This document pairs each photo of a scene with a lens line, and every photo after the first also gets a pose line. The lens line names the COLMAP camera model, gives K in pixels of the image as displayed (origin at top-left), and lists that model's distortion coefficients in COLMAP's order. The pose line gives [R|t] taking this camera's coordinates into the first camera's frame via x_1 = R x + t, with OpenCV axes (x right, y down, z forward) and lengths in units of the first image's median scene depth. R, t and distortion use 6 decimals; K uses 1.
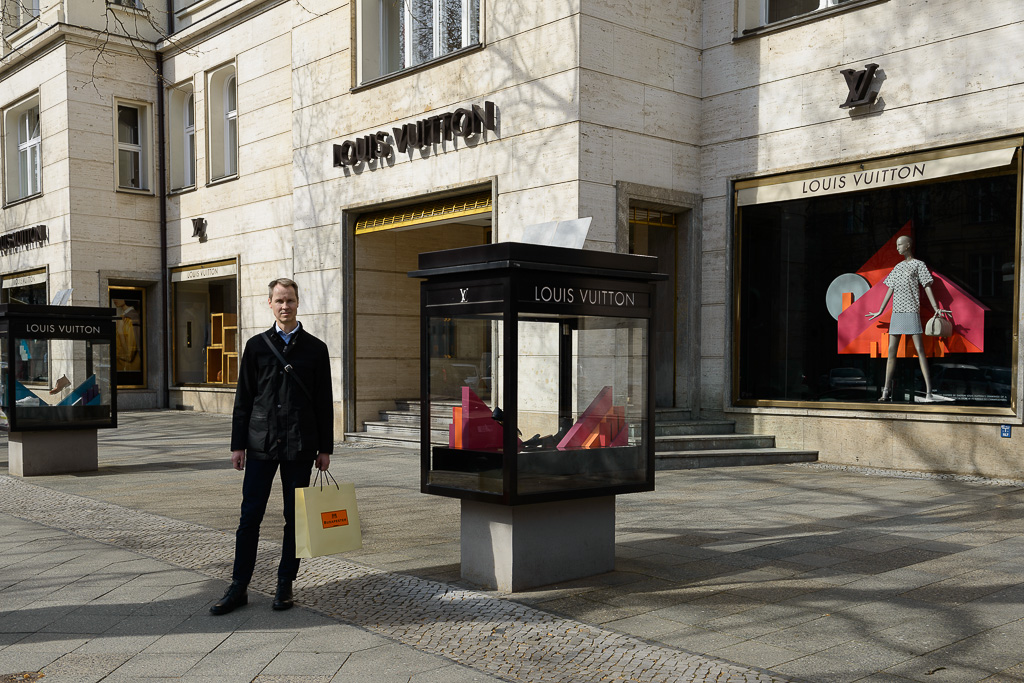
lens RADIAL K [[1083.9, 0, 527.5], [0, 1083.9, 412.8], [0, 0, 1]] dist [0.022869, 0.026505]
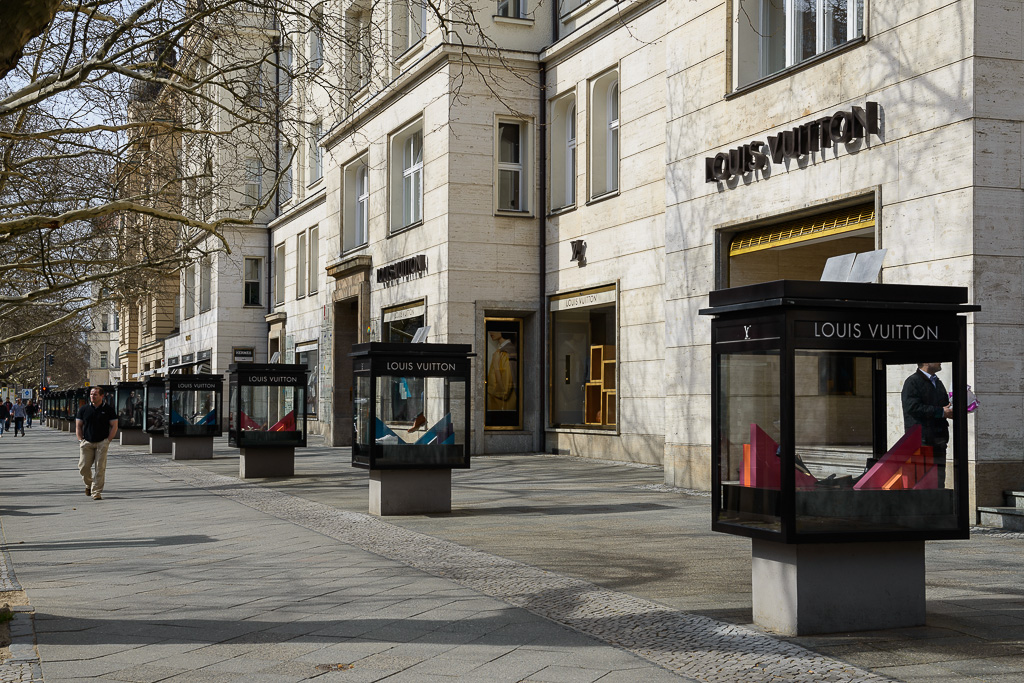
lens RADIAL K [[1418.6, 0, 512.0], [0, 1418.6, 341.5], [0, 0, 1]] dist [0.082655, 0.035249]
pose [[0.931408, -0.015146, -0.363662, 0.098746], [-0.017224, 0.996181, -0.085602, 0.007720], [0.363569, 0.085994, 0.927590, -0.137399]]
